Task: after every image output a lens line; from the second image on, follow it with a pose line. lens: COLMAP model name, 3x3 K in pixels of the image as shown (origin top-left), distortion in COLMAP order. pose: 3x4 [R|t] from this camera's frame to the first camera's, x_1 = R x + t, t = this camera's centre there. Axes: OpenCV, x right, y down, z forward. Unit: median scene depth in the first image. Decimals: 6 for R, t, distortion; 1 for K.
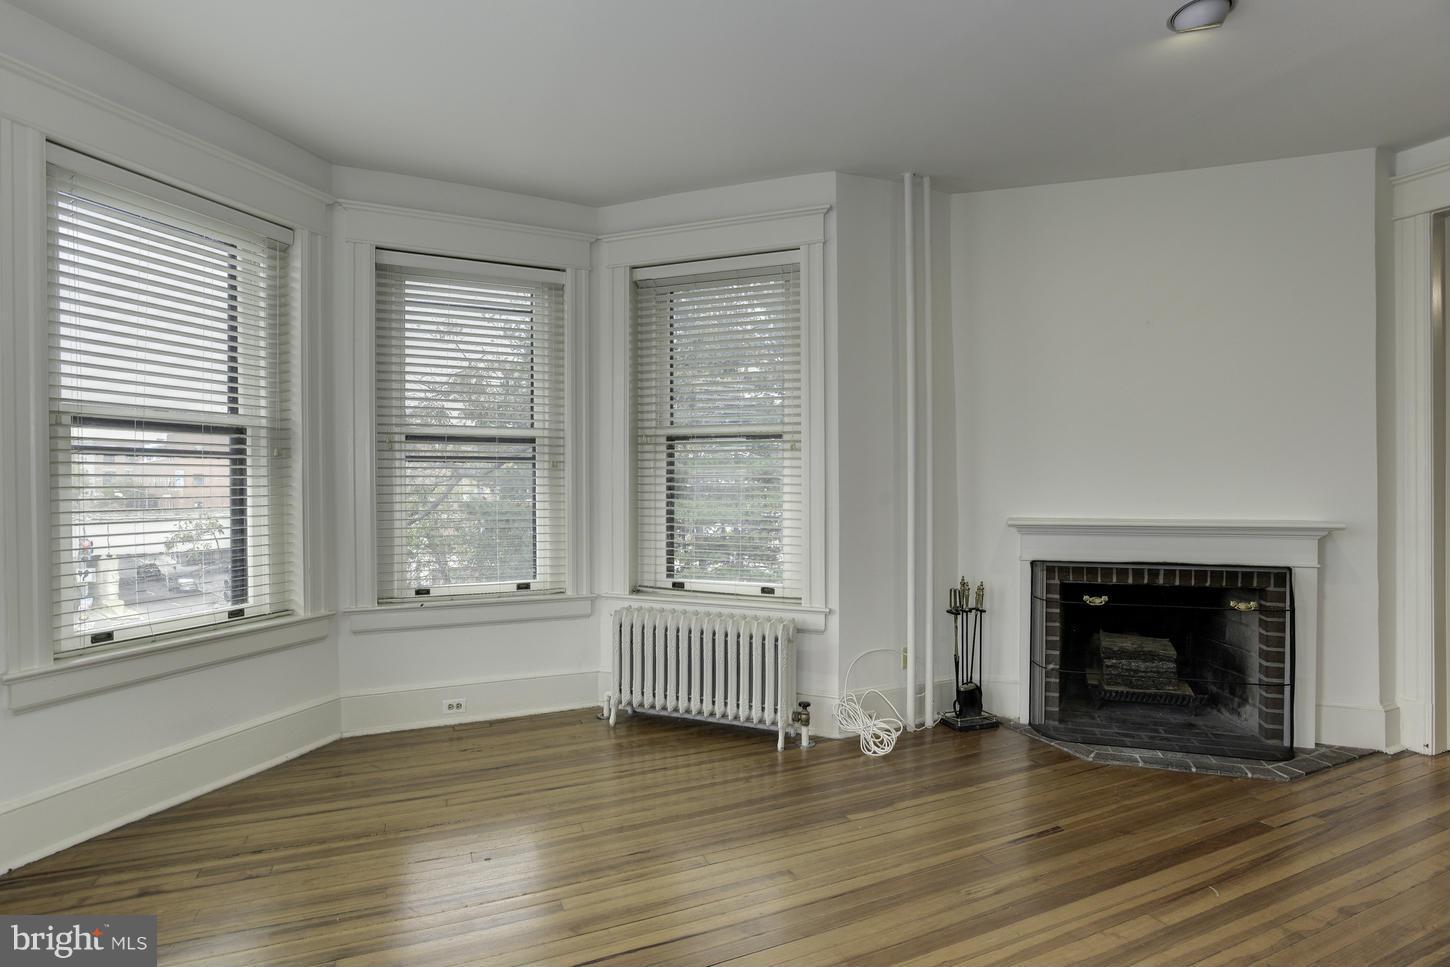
lens RADIAL K [[700.6, 0, 707.4], [0, 700.6, 486.3], [0, 0, 1]] dist [-0.056841, 0.021636]
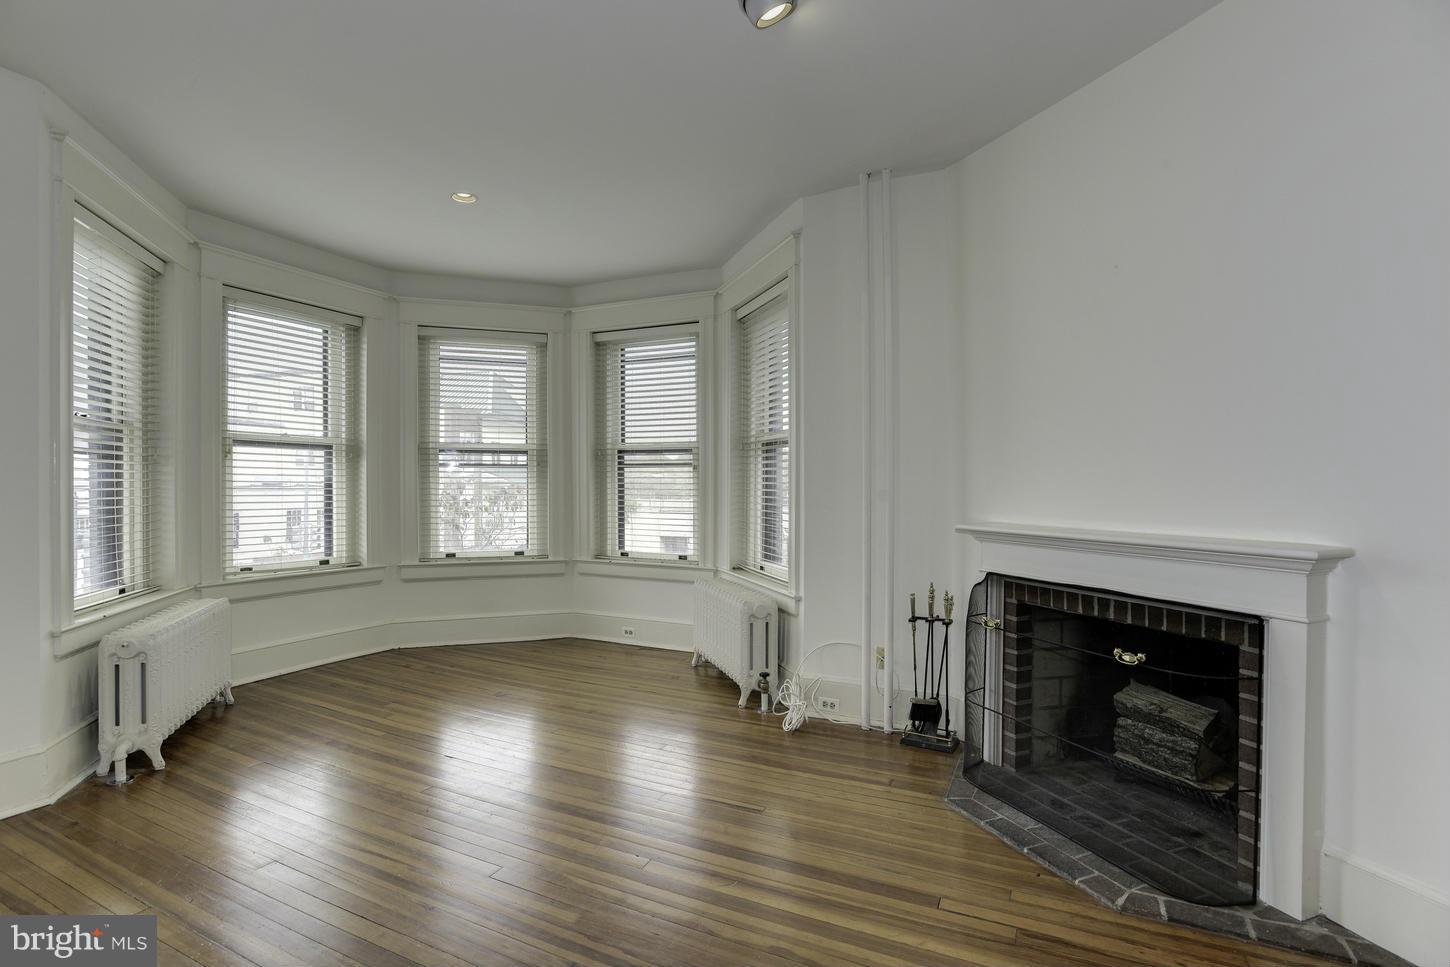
lens RADIAL K [[700.6, 0, 707.4], [0, 700.6, 486.3], [0, 0, 1]] dist [-0.056841, 0.021636]
pose [[0.637593, 0.007009, -0.770342, 0.949024], [-0.007067, 0.999970, 0.003249, -0.000468], [0.770341, 0.003373, 0.637623, 0.188423]]
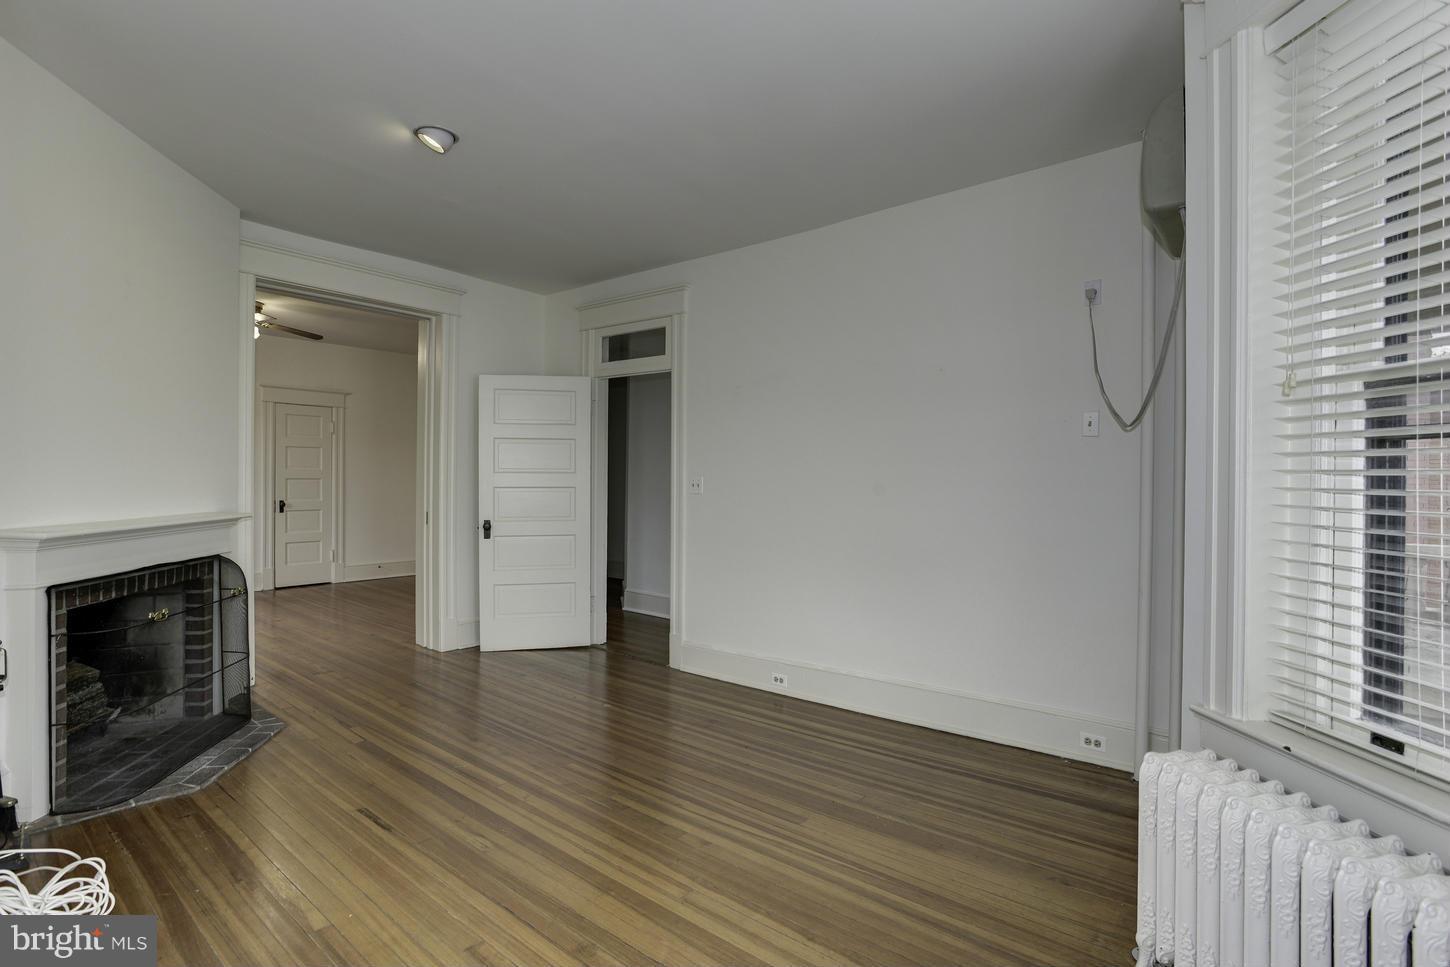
lens RADIAL K [[700.6, 0, 707.4], [0, 700.6, 486.3], [0, 0, 1]] dist [-0.056841, 0.021636]
pose [[-0.439463, -0.006435, 0.898238, -0.484784], [0.000315, 0.999973, 0.007318, -0.003090], [-0.898261, 0.003499, -0.439449, 0.720362]]
